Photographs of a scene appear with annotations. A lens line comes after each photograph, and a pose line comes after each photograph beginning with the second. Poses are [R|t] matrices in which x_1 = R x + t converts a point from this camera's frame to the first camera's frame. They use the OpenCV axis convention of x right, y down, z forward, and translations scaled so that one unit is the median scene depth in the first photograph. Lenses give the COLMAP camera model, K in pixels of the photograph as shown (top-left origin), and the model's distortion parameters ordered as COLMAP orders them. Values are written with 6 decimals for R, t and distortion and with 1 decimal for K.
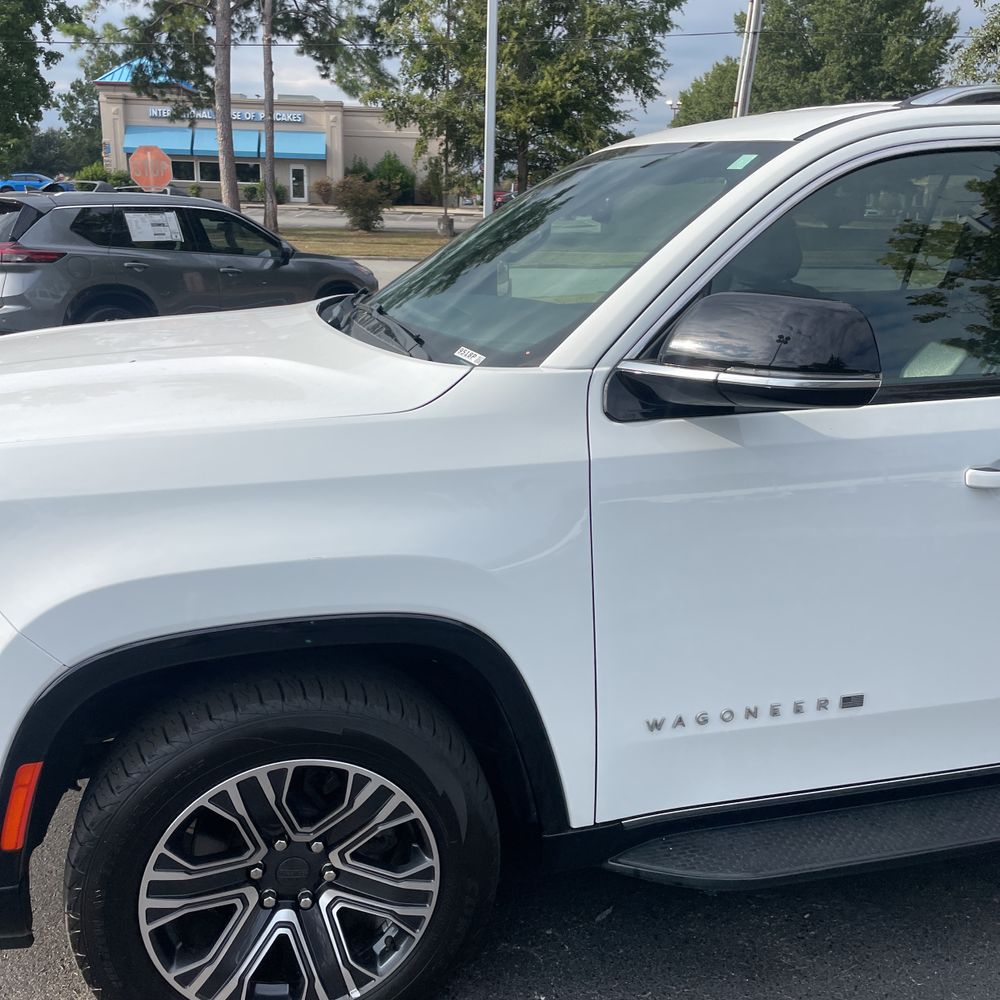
lens RADIAL K [[1004.0, 0, 496.7], [0, 1004.0, 487.0], [0, 0, 1]] dist [0.102325, -0.137515]
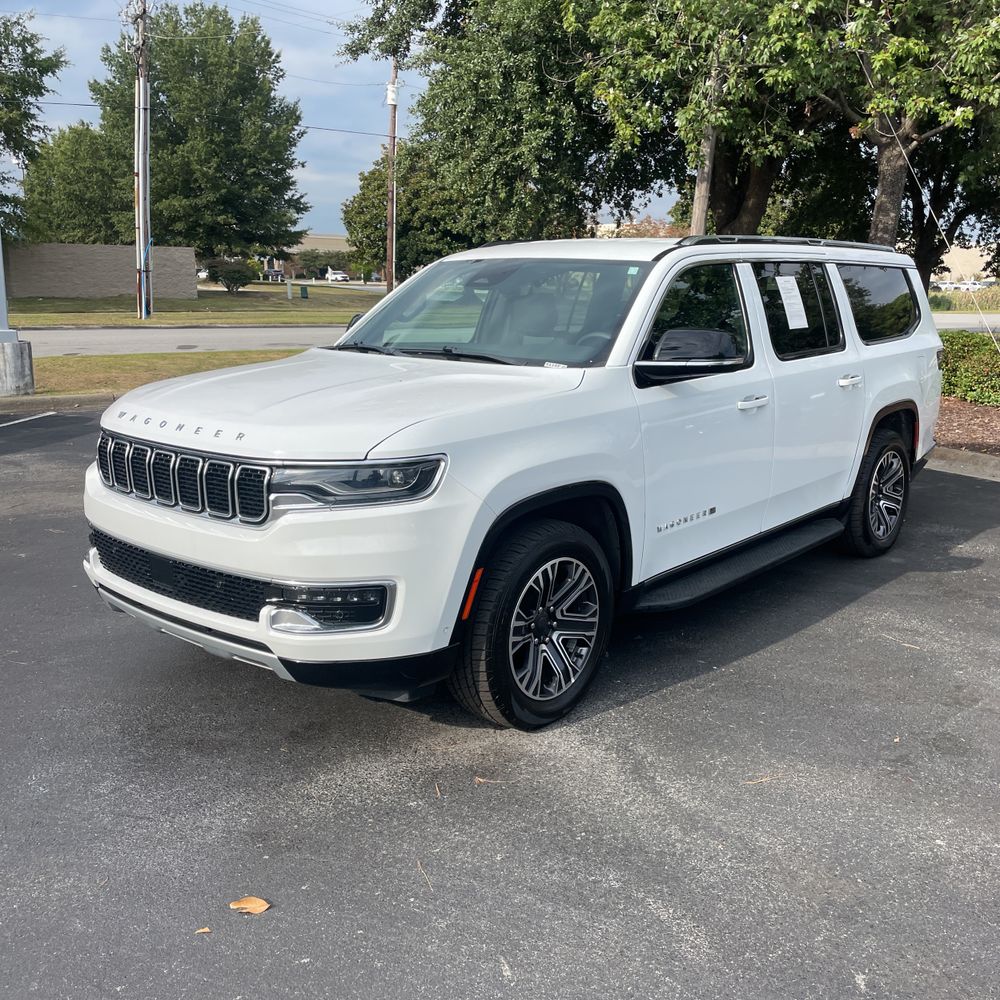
lens RADIAL K [[1004.0, 0, 496.7], [0, 1004.0, 487.0], [0, 0, 1]] dist [0.102325, -0.137515]
pose [[0.823436, -0.121536, 0.554240, -1.334401], [0.153089, 0.988154, -0.010759, 0.119151], [-0.546367, 0.093707, 0.832287, -0.616514]]
